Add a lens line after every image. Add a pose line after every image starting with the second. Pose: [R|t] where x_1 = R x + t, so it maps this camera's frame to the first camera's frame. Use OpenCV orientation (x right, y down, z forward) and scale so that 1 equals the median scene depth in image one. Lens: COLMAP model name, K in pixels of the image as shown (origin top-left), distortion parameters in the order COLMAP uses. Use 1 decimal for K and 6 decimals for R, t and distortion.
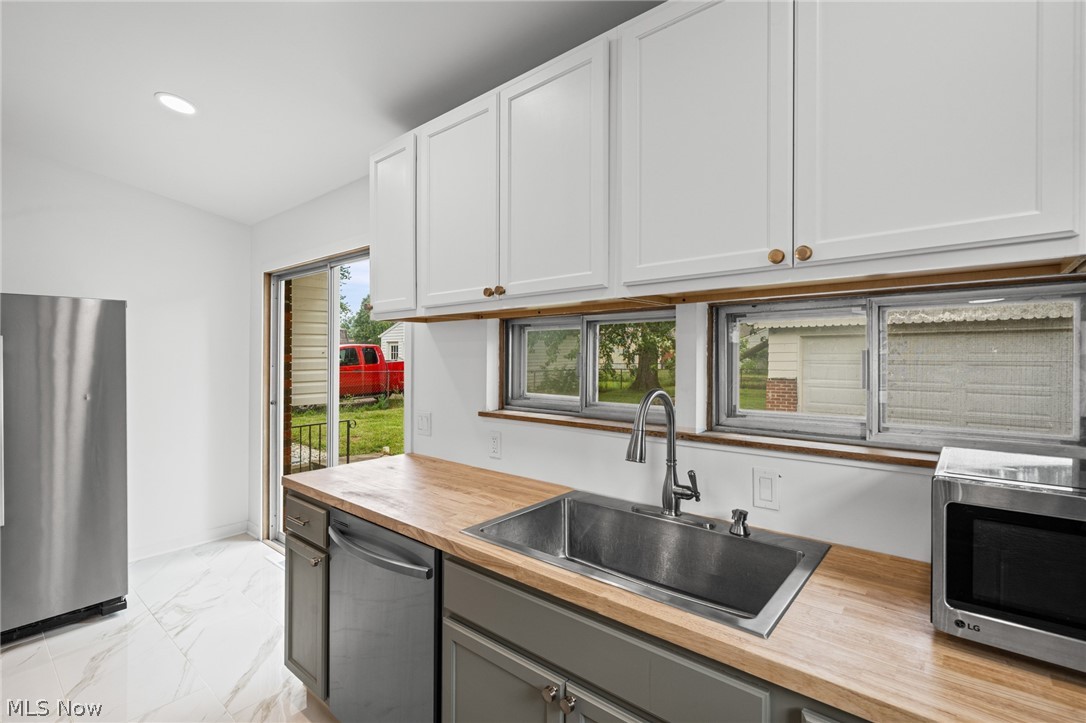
lens RADIAL K [[502.4, 0, 539.8], [0, 502.4, 350.8], [0, 0, 1]] dist [-0.000112, -0.000033]
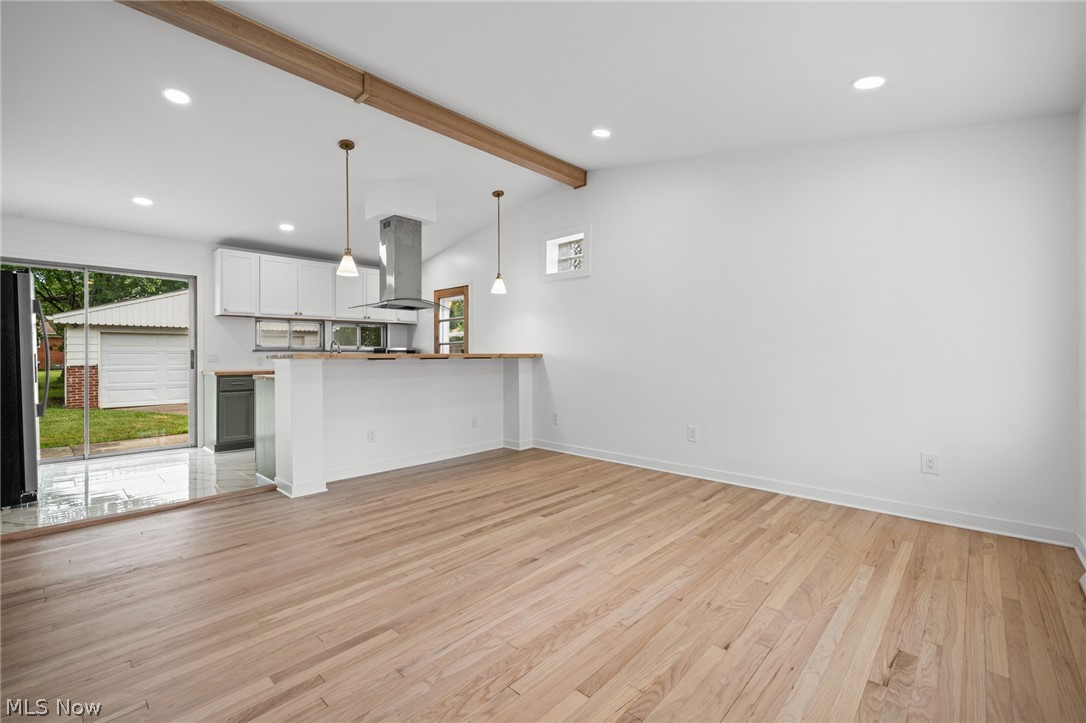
lens RADIAL K [[463.5, 0, 540.4], [0, 463.5, 358.2], [0, 0, 1]] dist [-0.000753, -0.000065]
pose [[0.048520, -0.002716, 0.998819, -2.556758], [0.002157, 0.999994, 0.002615, 0.155772], [-0.998820, 0.002028, 0.048526, -0.732718]]
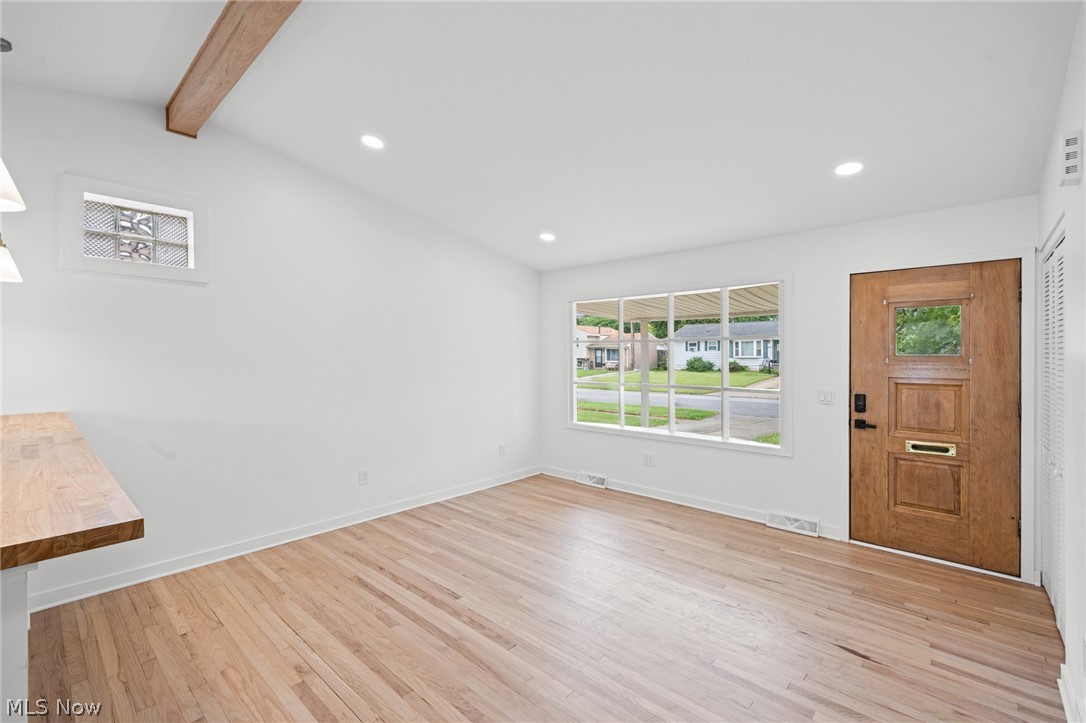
lens RADIAL K [[475.4, 0, 541.7], [0, 475.4, 357.5], [0, 0, 1]] dist [-0.000951, 0.000408]
pose [[-0.999559, 0.005552, 0.029175, -1.456647], [0.005614, 0.999982, 0.002050, 0.008191], [-0.029163, 0.002213, -0.999572, 0.526832]]
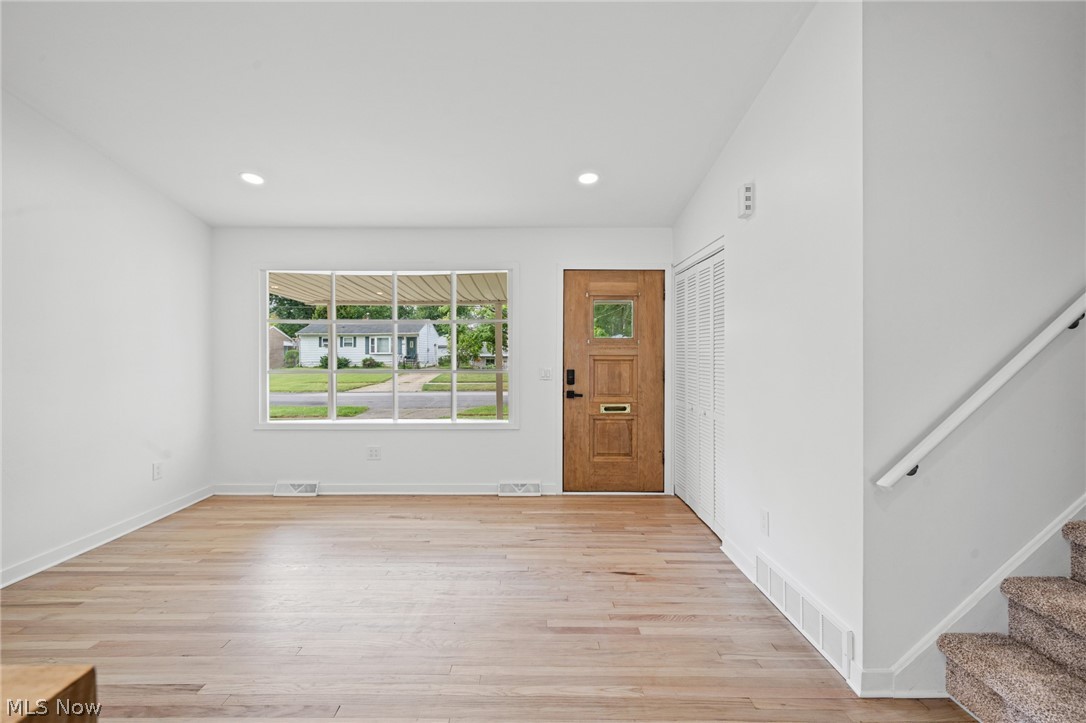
lens RADIAL K [[479.4, 0, 537.2], [0, 479.4, 353.0], [0, 0, 1]] dist [-0.000521, 0.000294]
pose [[-0.757294, 0.004989, -0.653055, -1.115030], [0.005553, 0.999984, 0.001200, 0.068231], [0.653050, -0.002718, -0.757310, 0.293341]]
